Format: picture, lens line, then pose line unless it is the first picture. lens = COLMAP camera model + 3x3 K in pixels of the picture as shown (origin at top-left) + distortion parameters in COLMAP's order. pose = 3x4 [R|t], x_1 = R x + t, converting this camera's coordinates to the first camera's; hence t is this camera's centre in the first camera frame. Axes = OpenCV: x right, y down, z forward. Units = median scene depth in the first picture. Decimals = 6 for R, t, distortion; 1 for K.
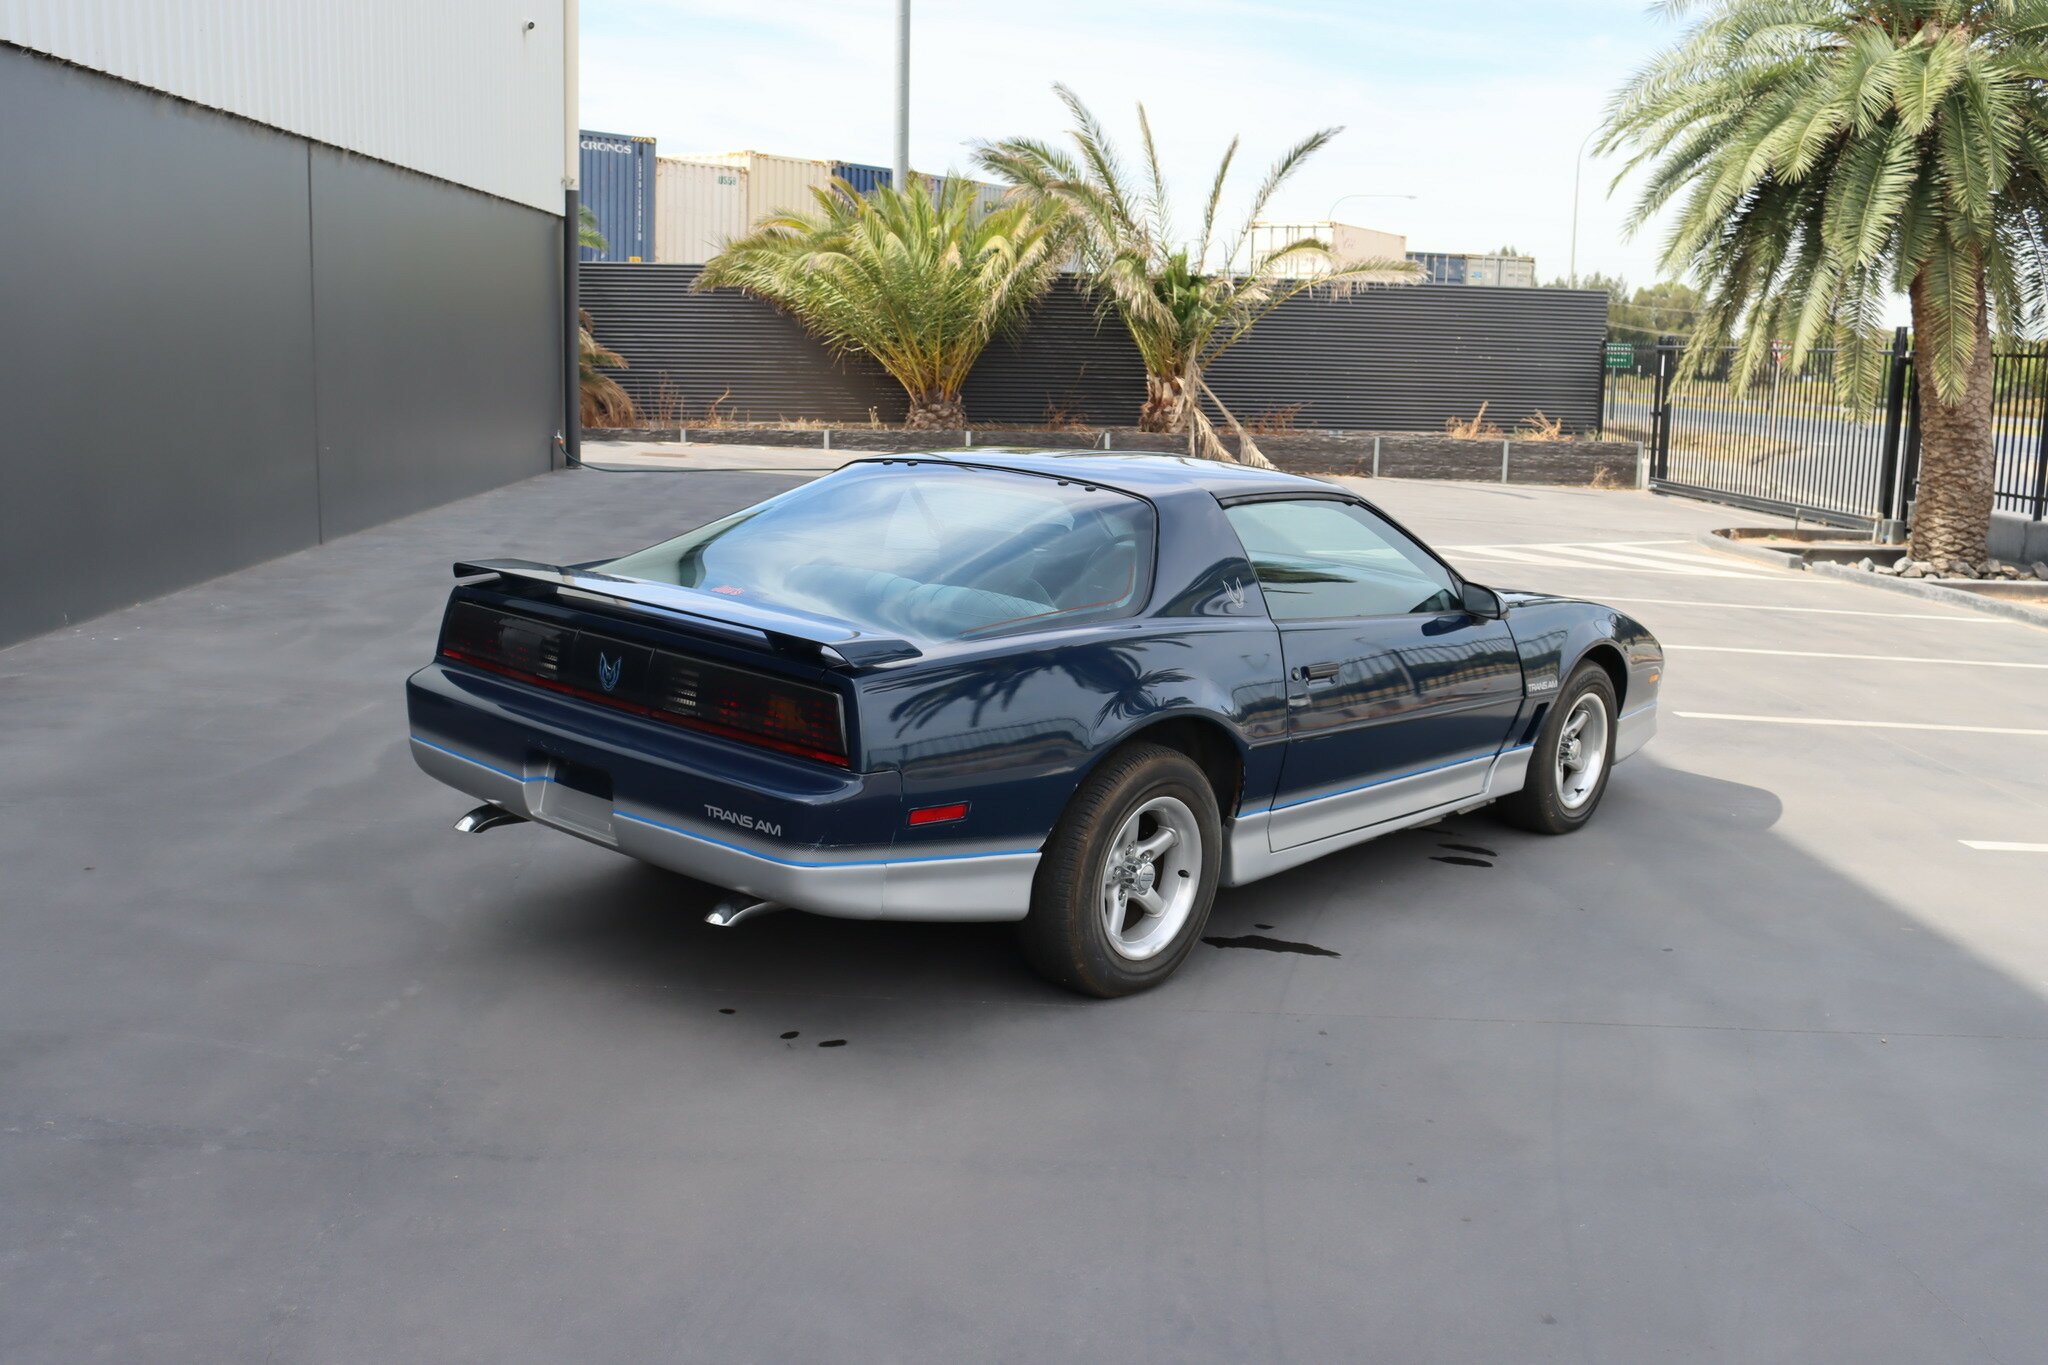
lens RADIAL K [[1912.9, 0, 1005.7], [0, 1912.9, 664.7], [0, 0, 1]] dist [-0.079928, 0.000000]
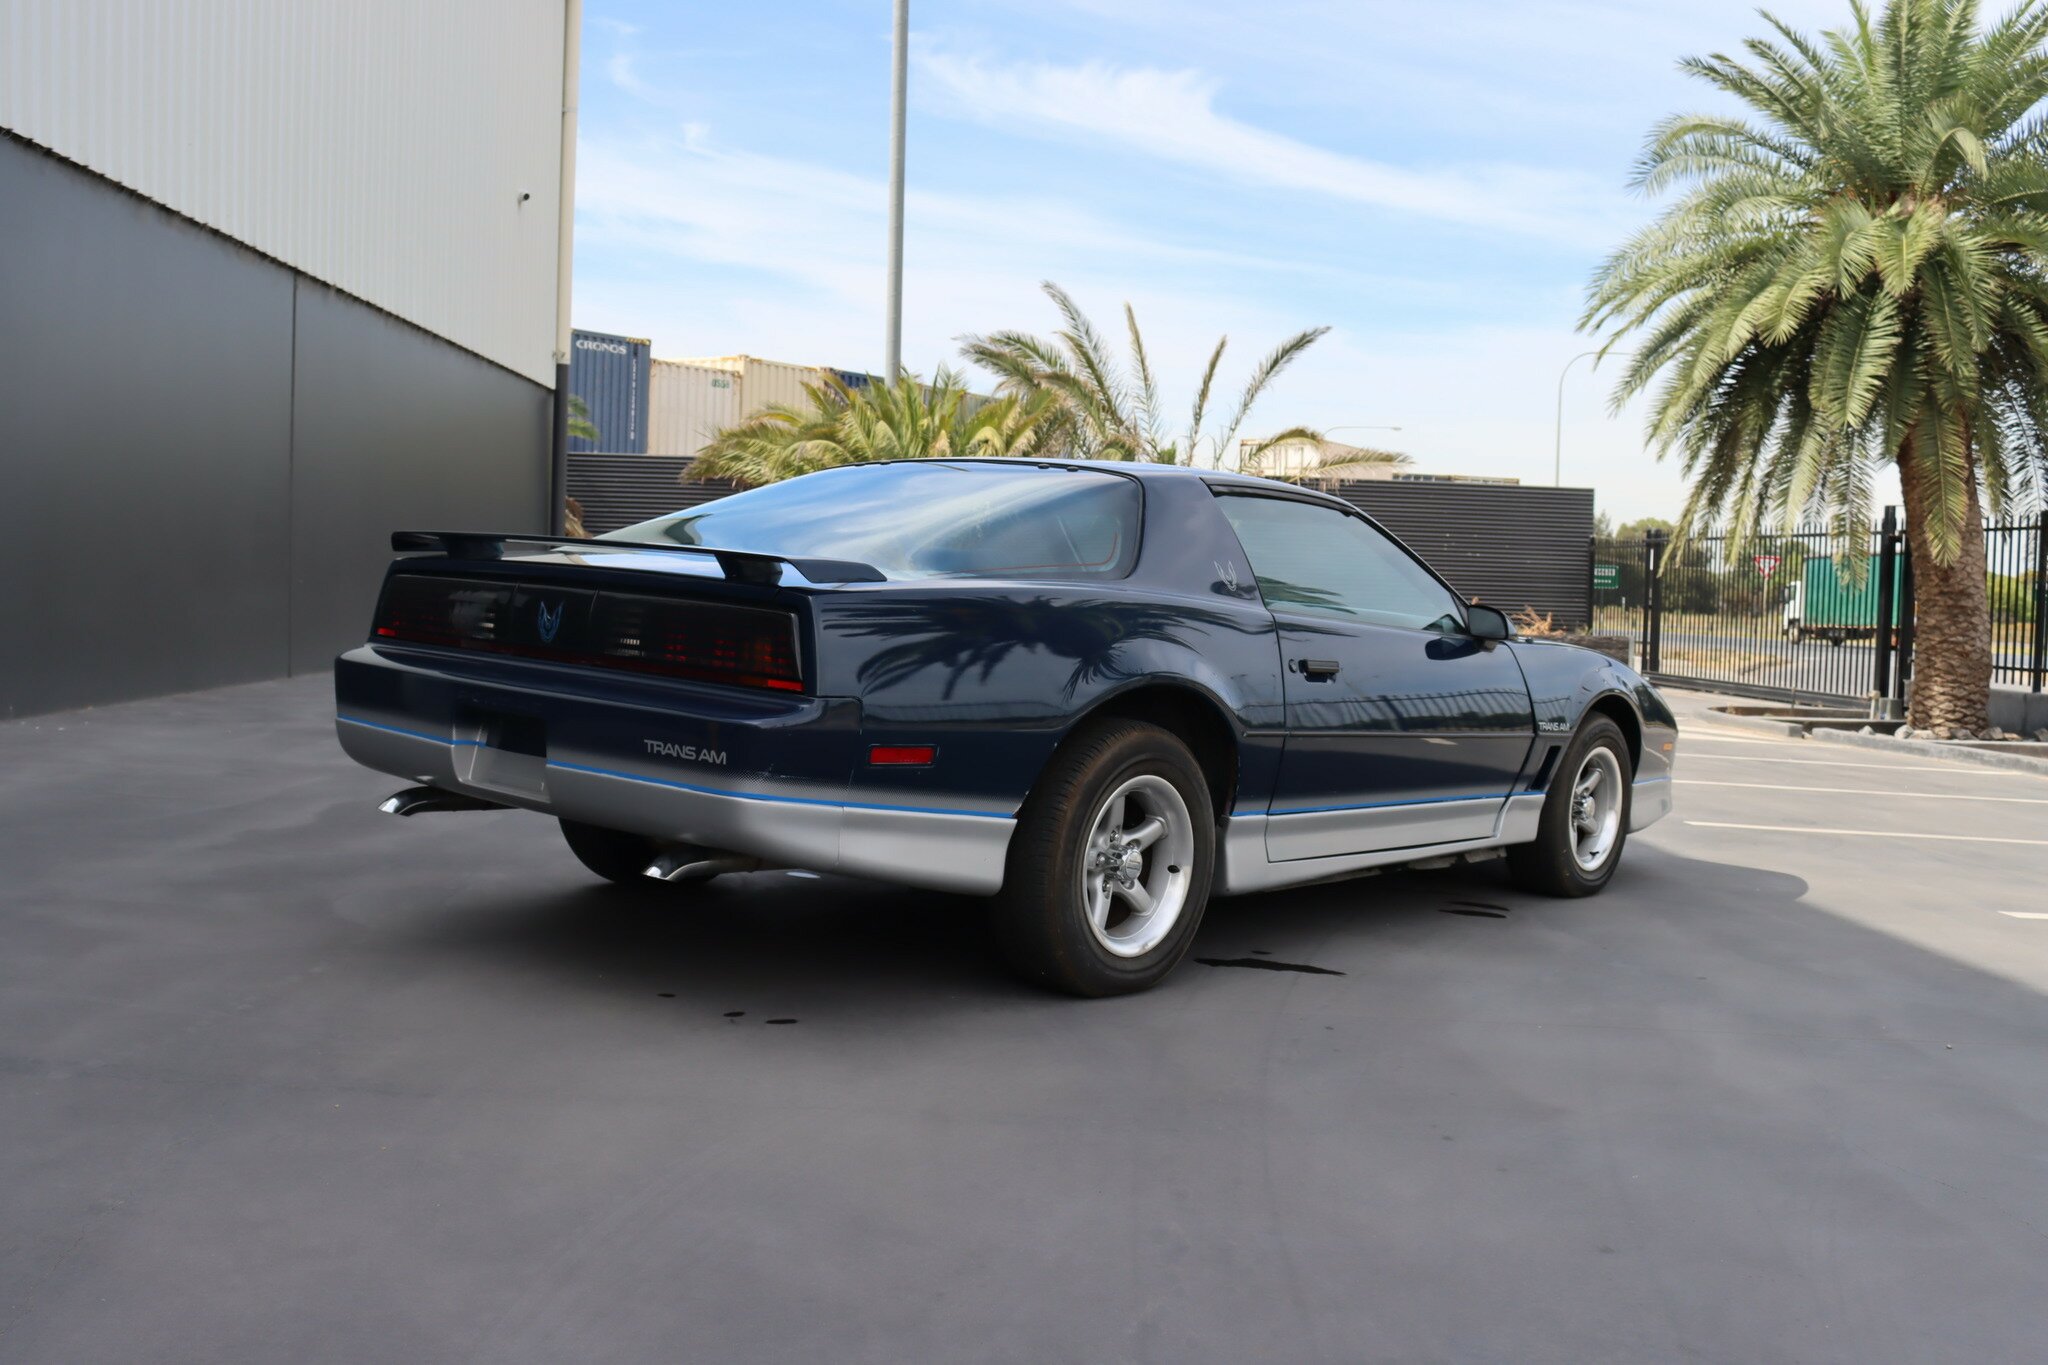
lens RADIAL K [[1912.9, 0, 1011.0], [0, 1912.9, 650.4], [0, 0, 1]] dist [-0.079928, 0.000000]
pose [[0.999949, 0.006665, 0.007607, 0.002297], [-0.005619, 0.991493, -0.130040, 0.037441], [-0.008409, 0.129990, 0.991480, 0.024151]]
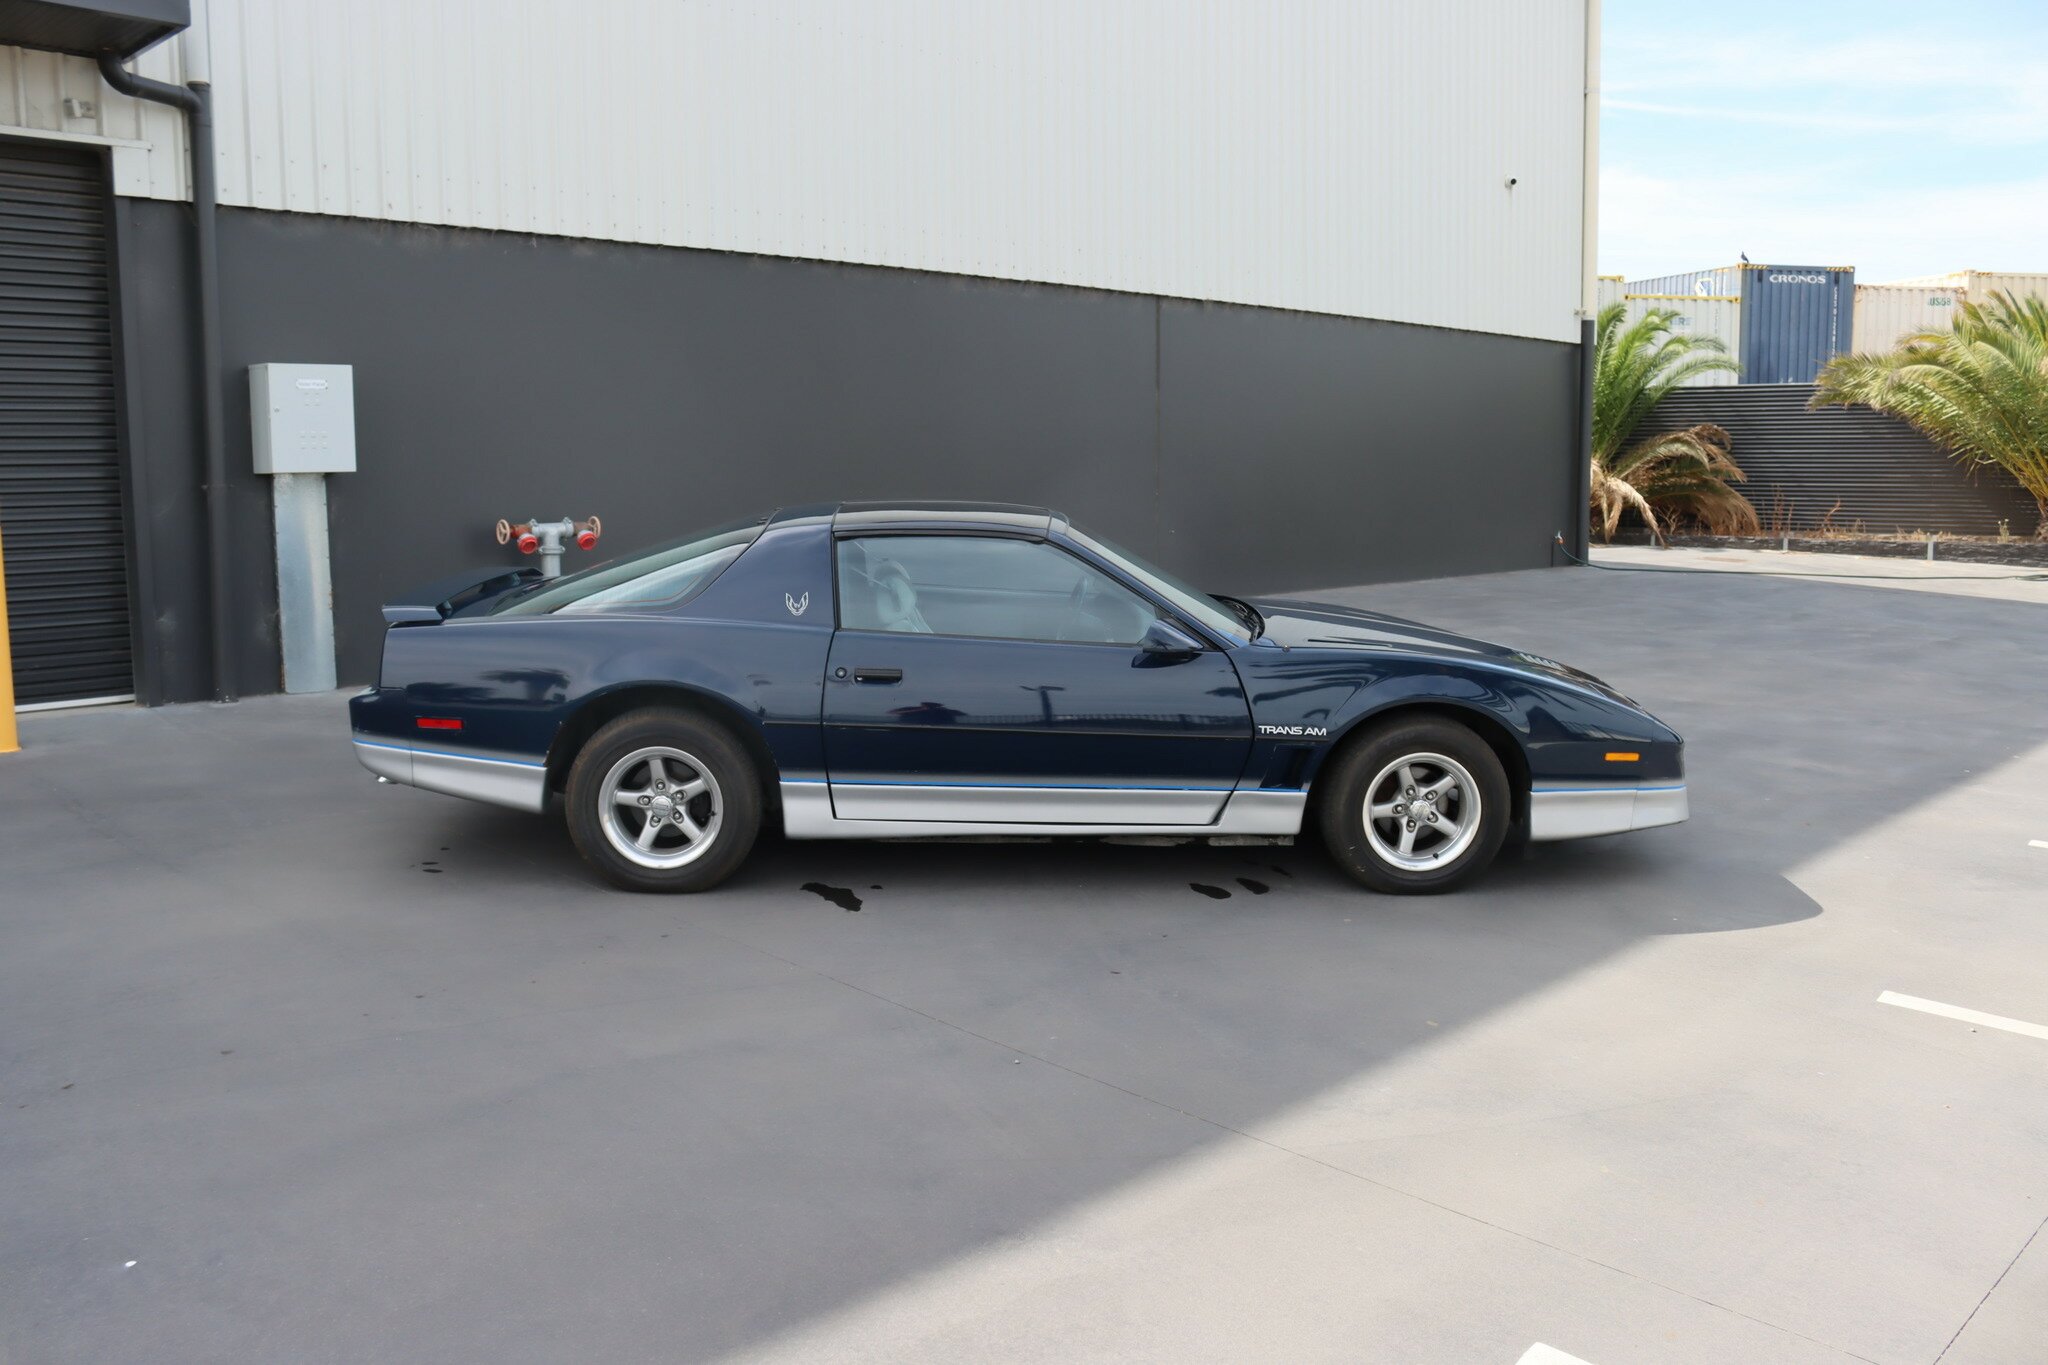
lens RADIAL K [[1692.8, 0, 1003.5], [0, 1692.8, 673.0], [0, 0, 1]] dist [-0.153777, 0.126948]
pose [[0.695087, 0.064156, -0.716057, 0.313090], [-0.099204, 0.995041, -0.007147, 0.000809], [0.712048, 0.076003, 0.698005, 0.100246]]
